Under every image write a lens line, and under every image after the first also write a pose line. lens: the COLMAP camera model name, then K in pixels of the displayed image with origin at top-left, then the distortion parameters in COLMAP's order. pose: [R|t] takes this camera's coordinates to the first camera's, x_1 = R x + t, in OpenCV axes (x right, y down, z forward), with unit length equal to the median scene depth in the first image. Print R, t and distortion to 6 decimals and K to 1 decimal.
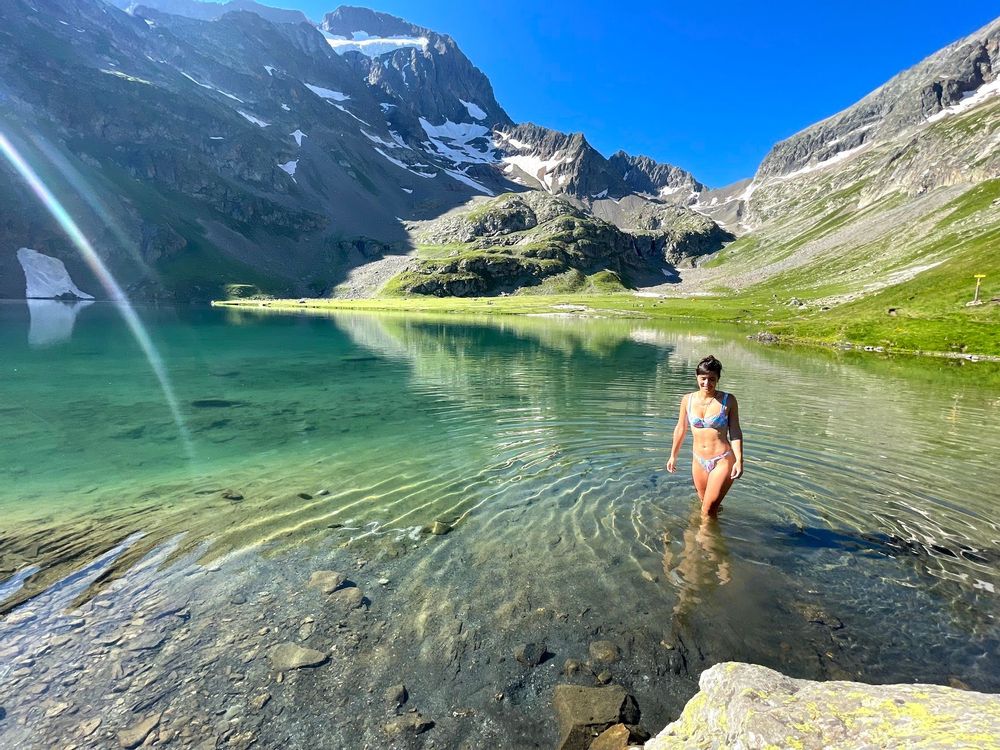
lens RADIAL K [[444.9, 0, 500.7], [0, 444.9, 374.2], [0, 0, 1]] dist [-0.000372, -0.001170]
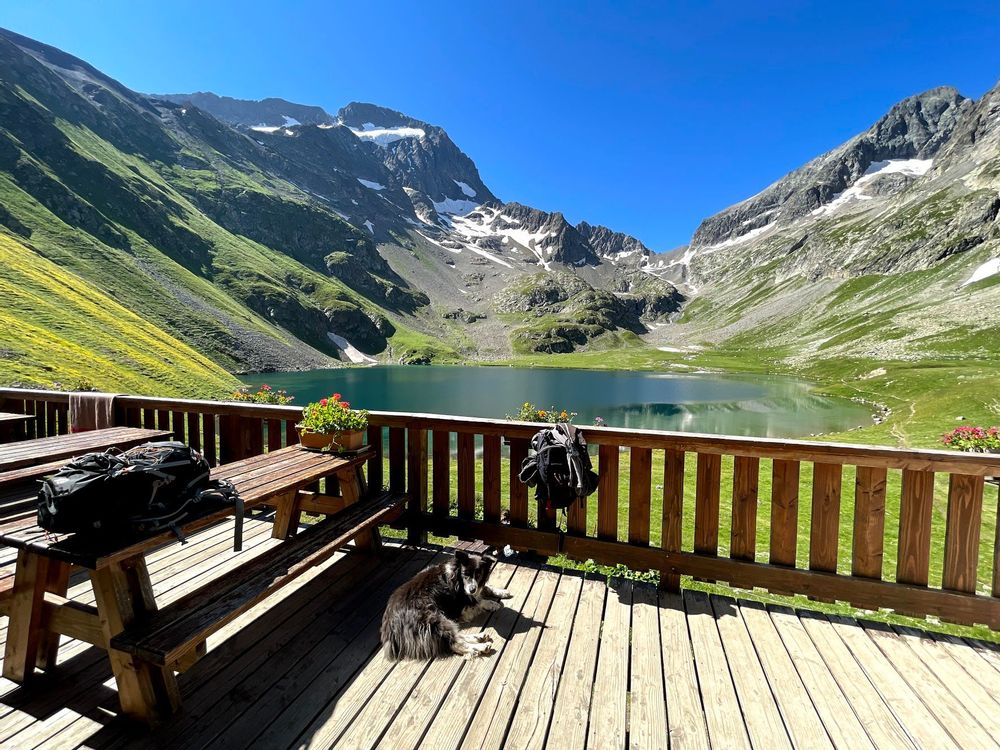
lens RADIAL K [[414.5, 0, 500.0], [0, 414.5, 375.0], [0, 0, 1]] dist [-0.001057, -0.000987]
pose [[0.994789, -0.023771, 0.099150, -0.204474], [0.031422, 0.996587, -0.076338, 0.005673], [-0.096997, 0.079056, 0.992140, -0.206823]]
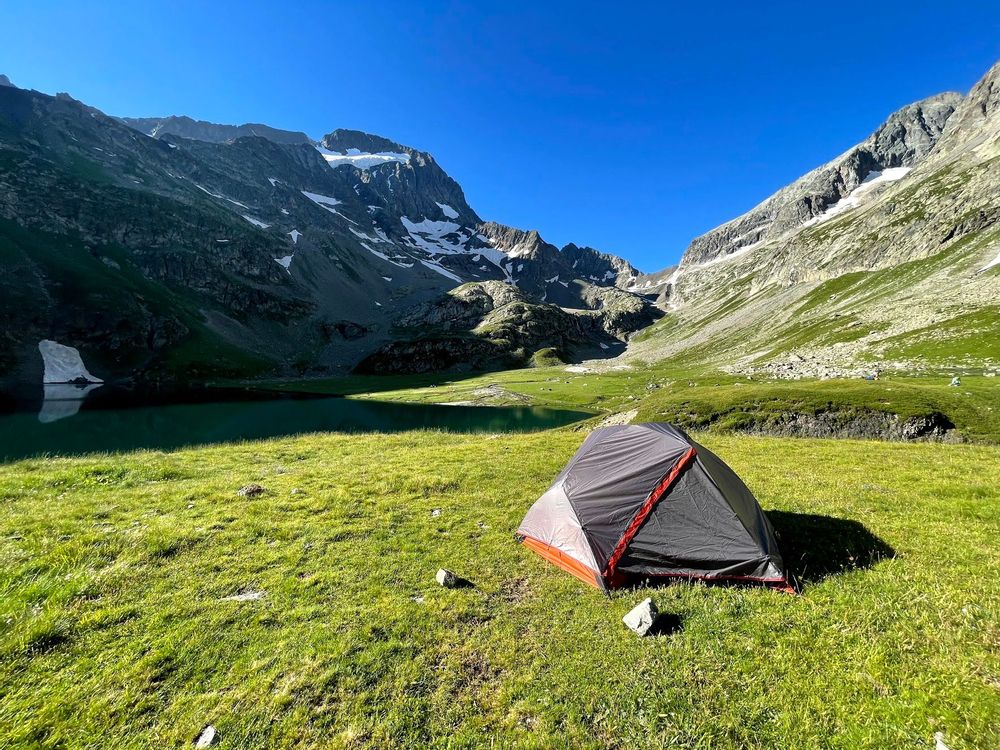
lens RADIAL K [[401.3, 0, 500.0], [0, 401.3, 375.0], [0, 0, 1]] dist [-0.002634, 0.000037]
pose [[0.998229, -0.012613, 0.058134, 0.025666], [0.020501, 0.990337, -0.137161, -0.007207], [-0.055842, 0.138110, 0.988841, -0.038287]]
